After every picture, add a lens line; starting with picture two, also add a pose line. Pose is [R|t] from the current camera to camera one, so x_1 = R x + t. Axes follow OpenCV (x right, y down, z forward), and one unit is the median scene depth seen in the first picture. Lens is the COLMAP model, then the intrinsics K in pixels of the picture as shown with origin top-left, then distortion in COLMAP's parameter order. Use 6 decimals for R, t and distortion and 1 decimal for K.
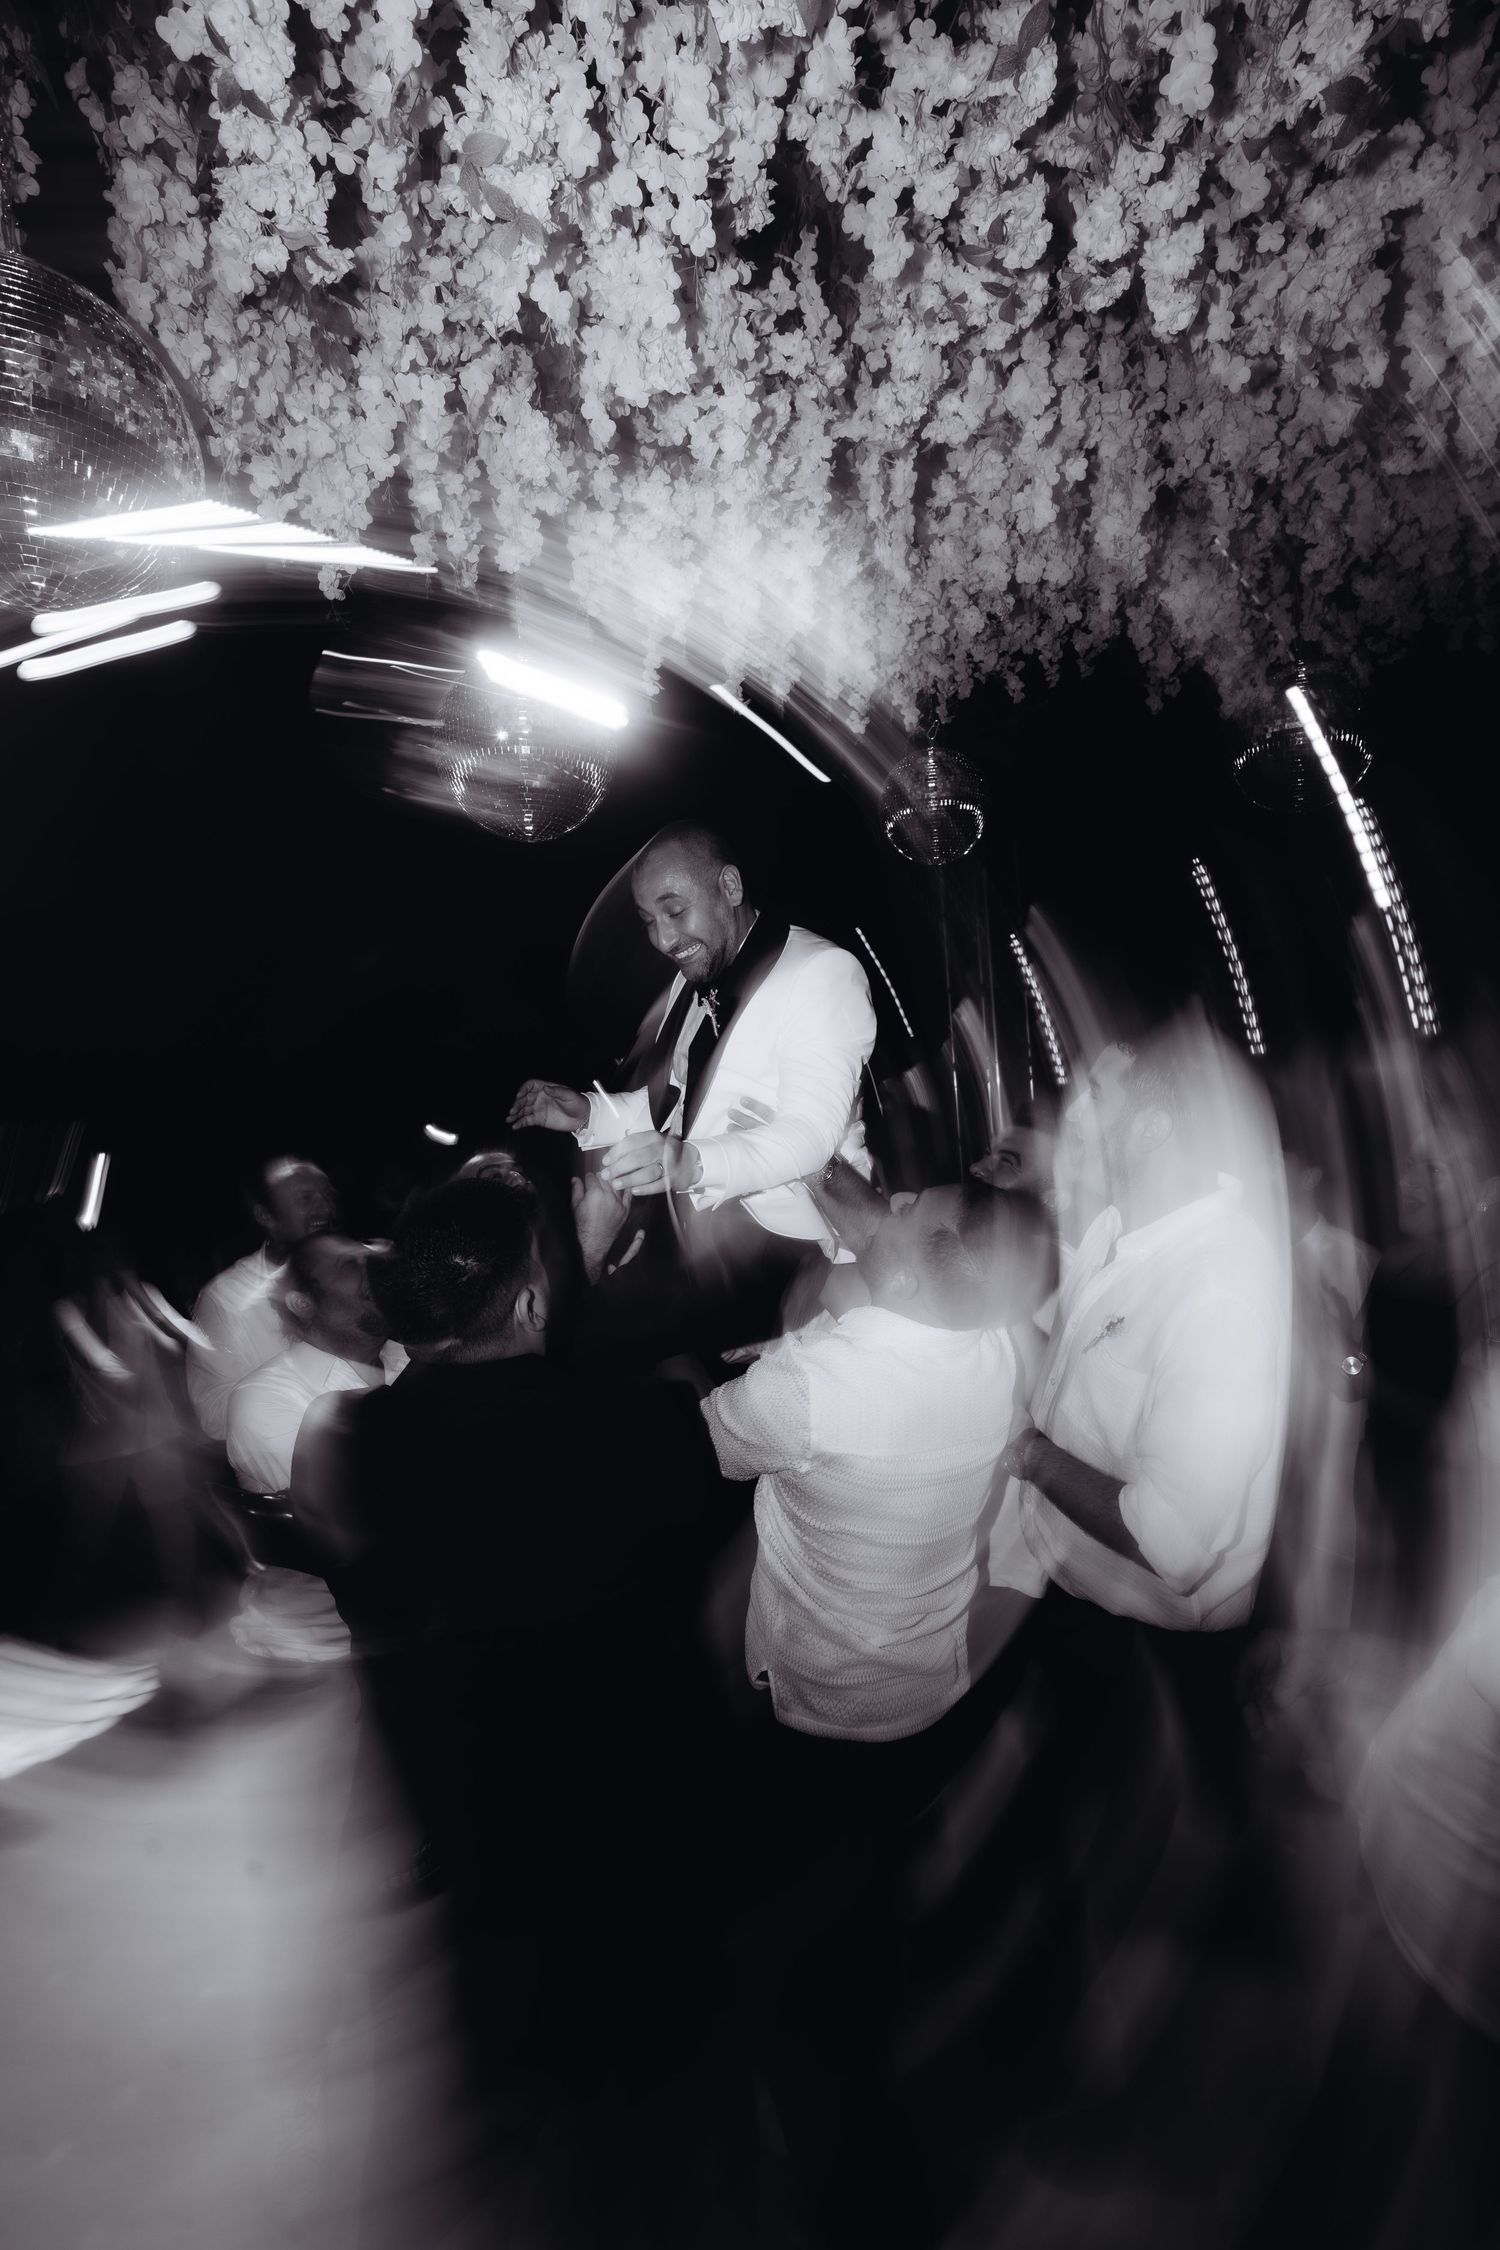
lens RADIAL K [[1114.4, 0, 761.7], [0, 1114.4, 1114.7], [0, 0, 1]] dist [0.005628, 0.000156]
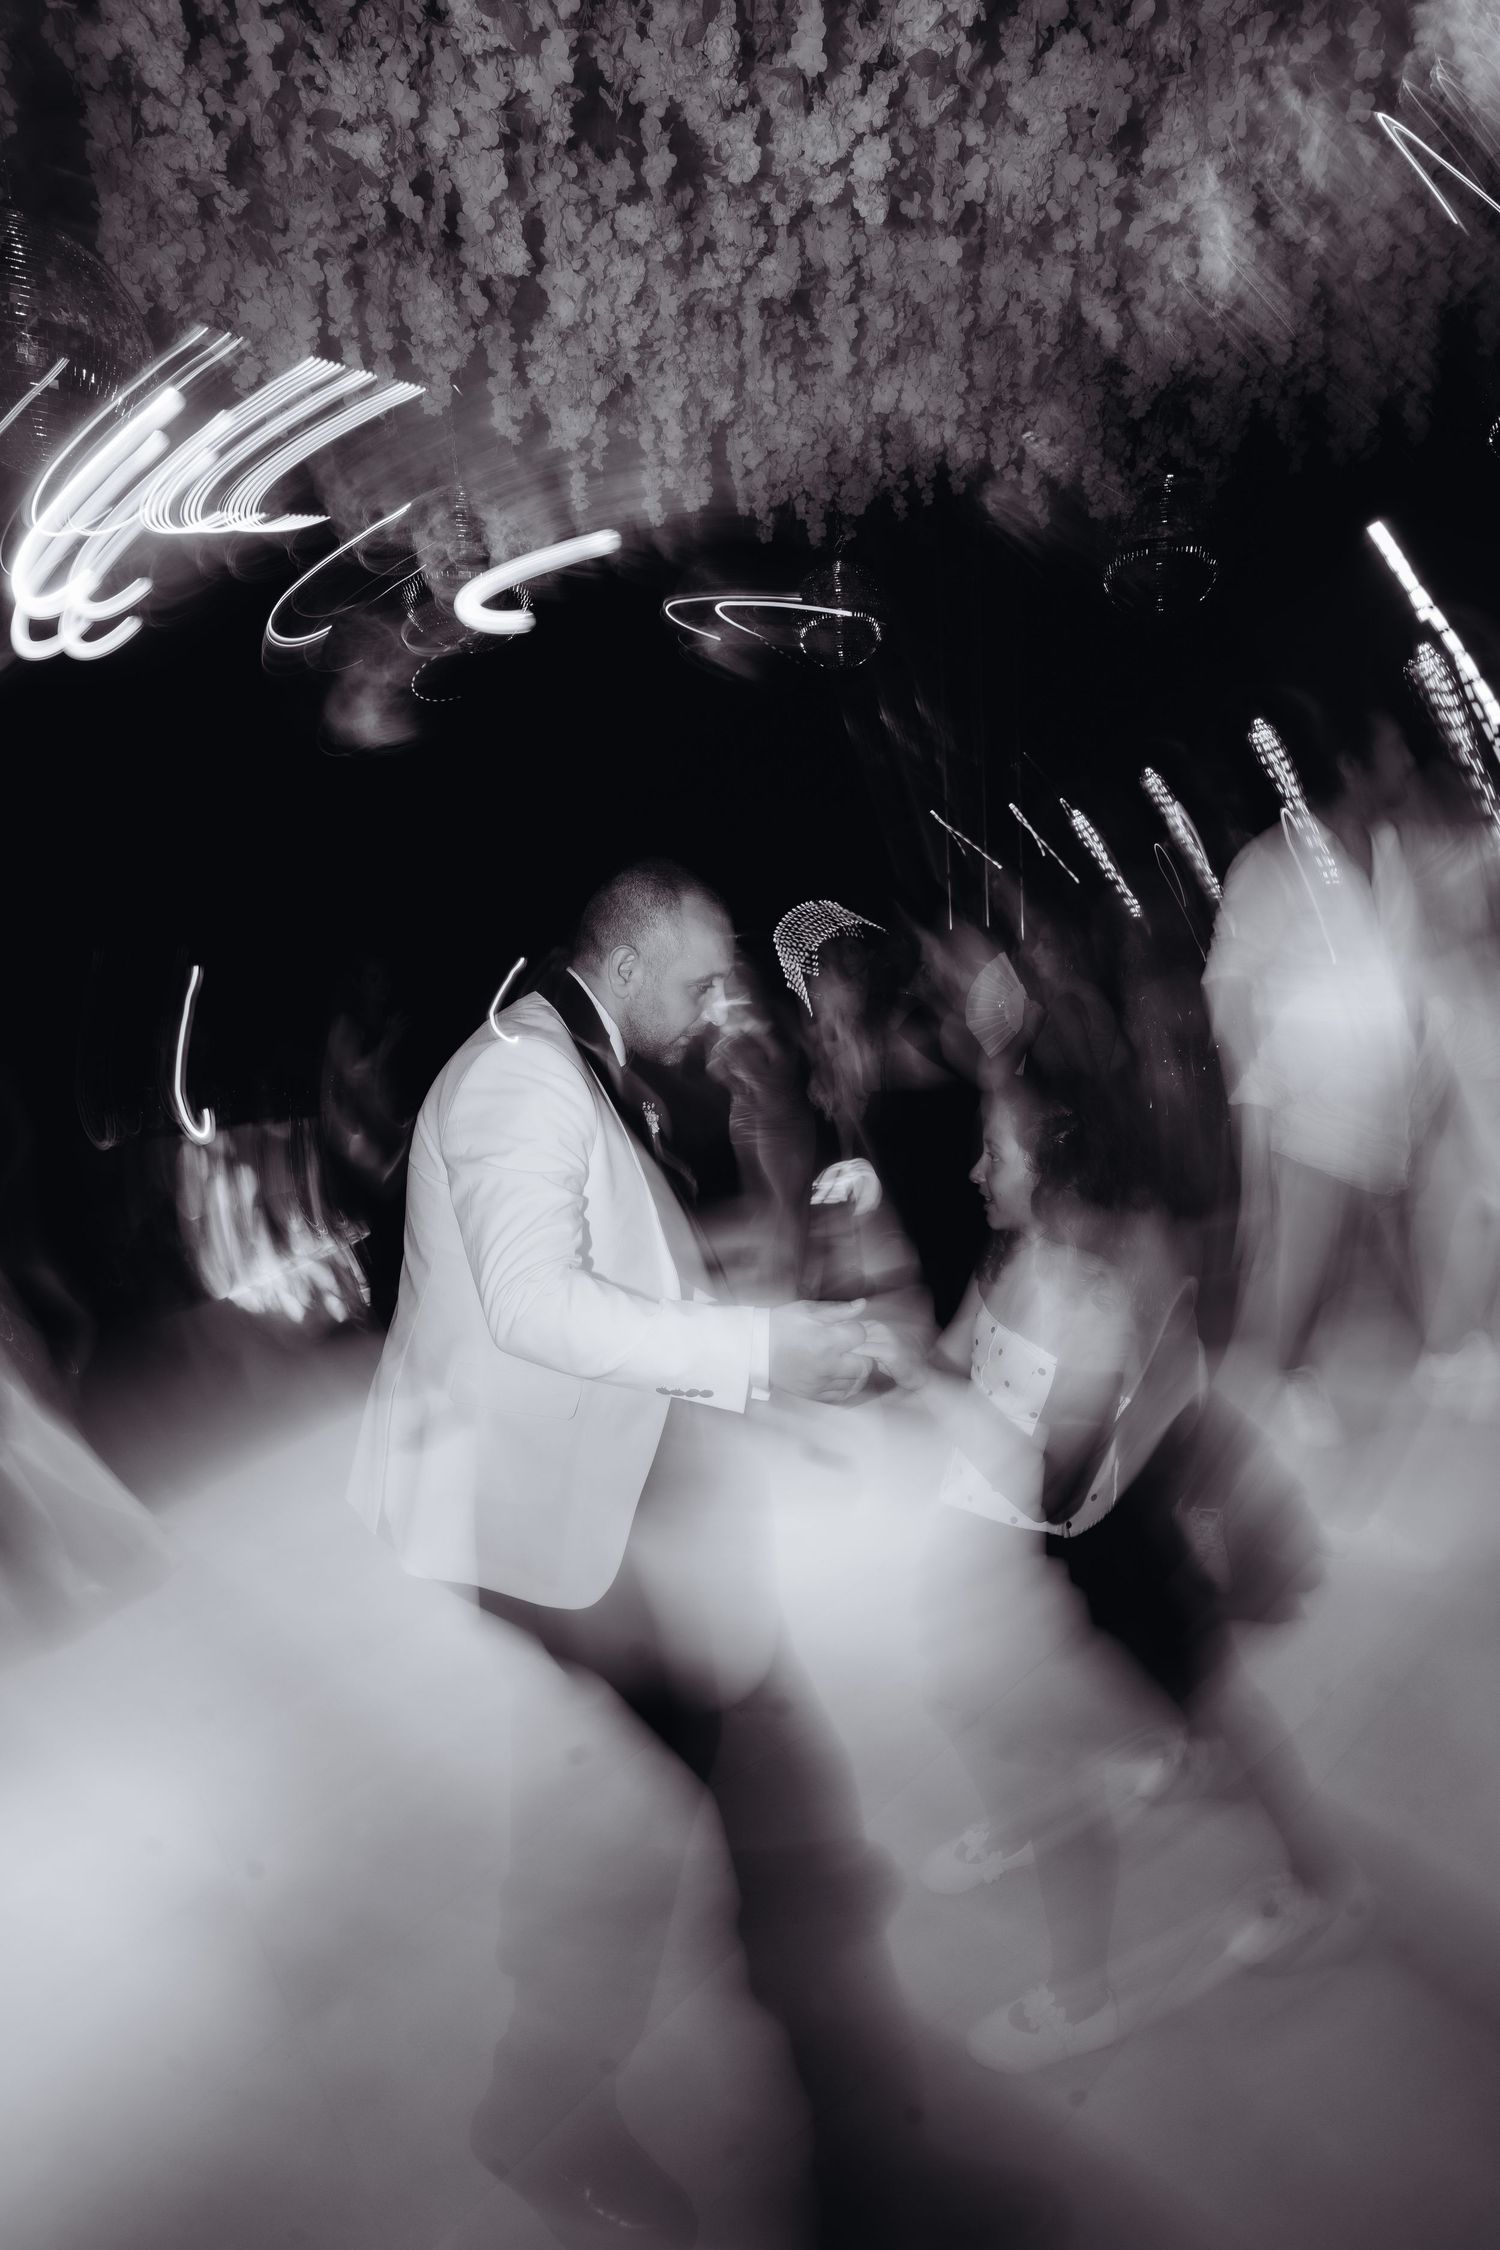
lens RADIAL K [[1093.7, 0, 750.0], [0, 1093.7, 1125.0], [0, 0, 1]] dist [0.010153, 0.000097]
pose [[0.995674, 0.037221, -0.085132, 0.380255], [-0.022317, 0.985236, 0.169743, 0.103868], [0.090193, -0.167109, 0.981804, -0.433166]]
